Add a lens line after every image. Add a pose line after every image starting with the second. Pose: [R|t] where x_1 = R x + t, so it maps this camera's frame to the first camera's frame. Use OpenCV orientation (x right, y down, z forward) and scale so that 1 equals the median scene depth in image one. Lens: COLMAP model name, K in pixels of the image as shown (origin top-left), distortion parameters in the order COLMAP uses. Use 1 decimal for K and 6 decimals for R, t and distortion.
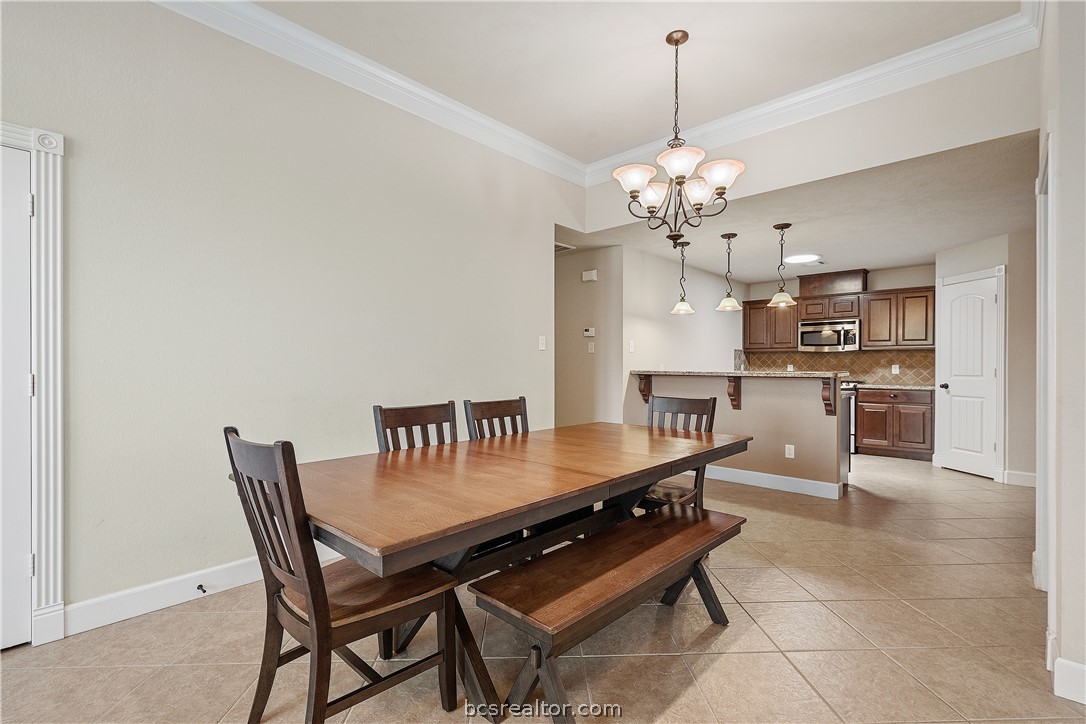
lens RADIAL K [[488.6, 0, 539.0], [0, 488.6, 366.0], [0, 0, 1]] dist [-0.001238, 0.000017]
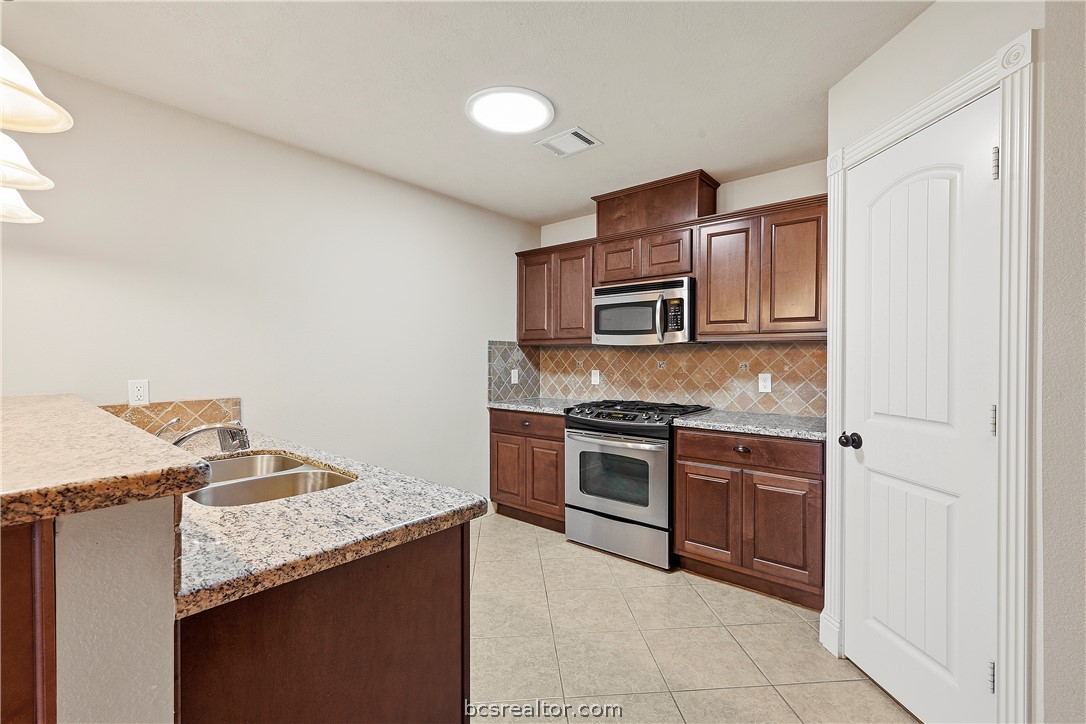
lens RADIAL K [[488.6, 0, 527.8], [0, 488.6, 360.4], [0, 0, 1]] dist [-0.001238, 0.000017]
pose [[0.998858, 0.000213, 0.047779, 0.514954], [-0.000356, 0.999995, 0.003002, -0.017910], [-0.047778, -0.003015, 0.998853, 0.577875]]
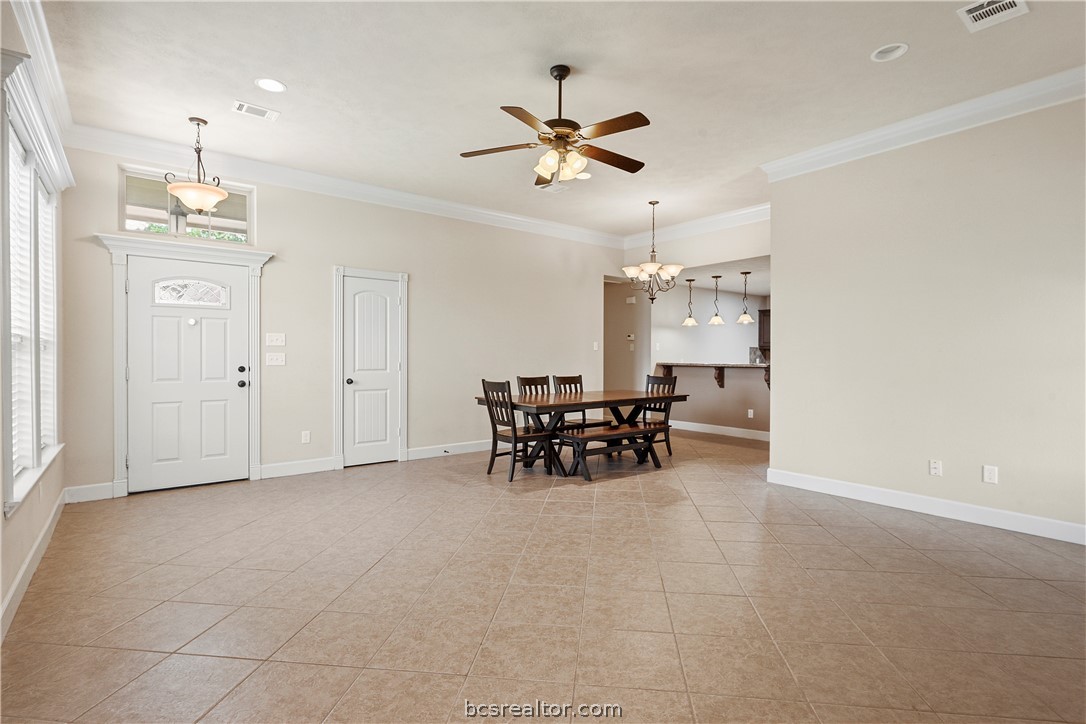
lens RADIAL K [[507.9, 0, 551.9], [0, 507.9, 361.4], [0, 0, 1]] dist [-0.004638, -0.000274]
pose [[0.991432, 0.006780, -0.130447, 0.059376], [-0.005647, 0.999943, 0.009060, -0.005826], [0.130501, -0.008246, 0.991414, -0.534845]]
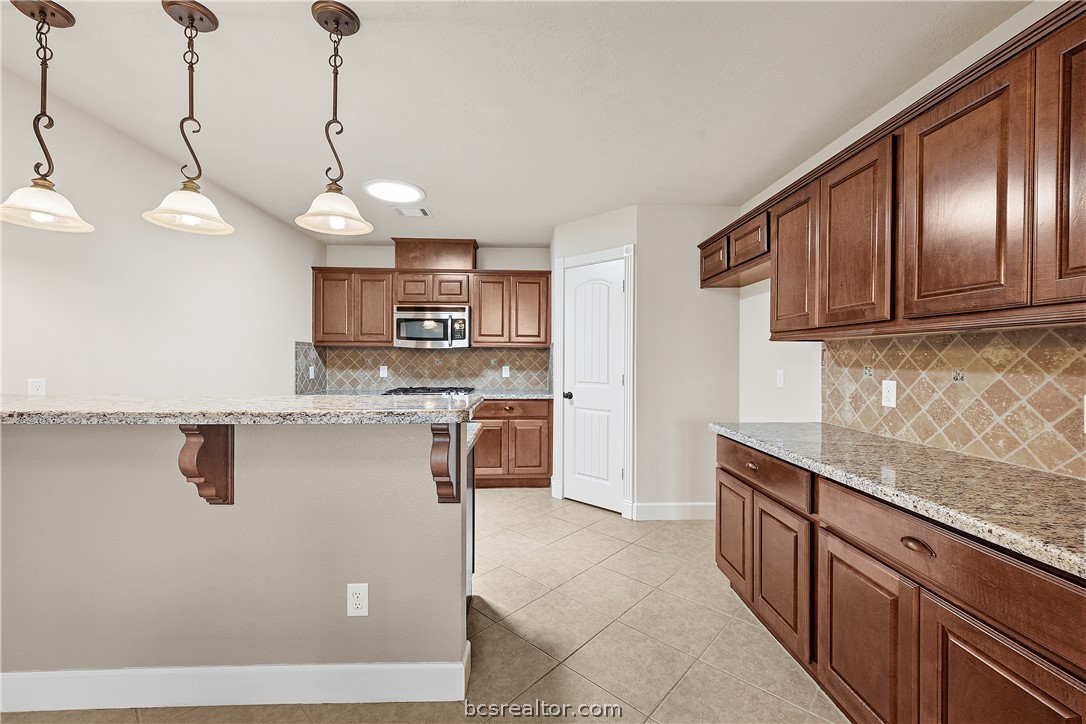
lens RADIAL K [[459.5, 0, 557.1], [0, 459.5, 360.1], [0, 0, 1]] dist [-0.002769, -0.000188]
pose [[0.687561, -0.001712, 0.726125, 0.255270], [-0.000947, 0.999994, 0.003255, -0.016249], [-0.726126, -0.002926, 0.687555, 0.450216]]
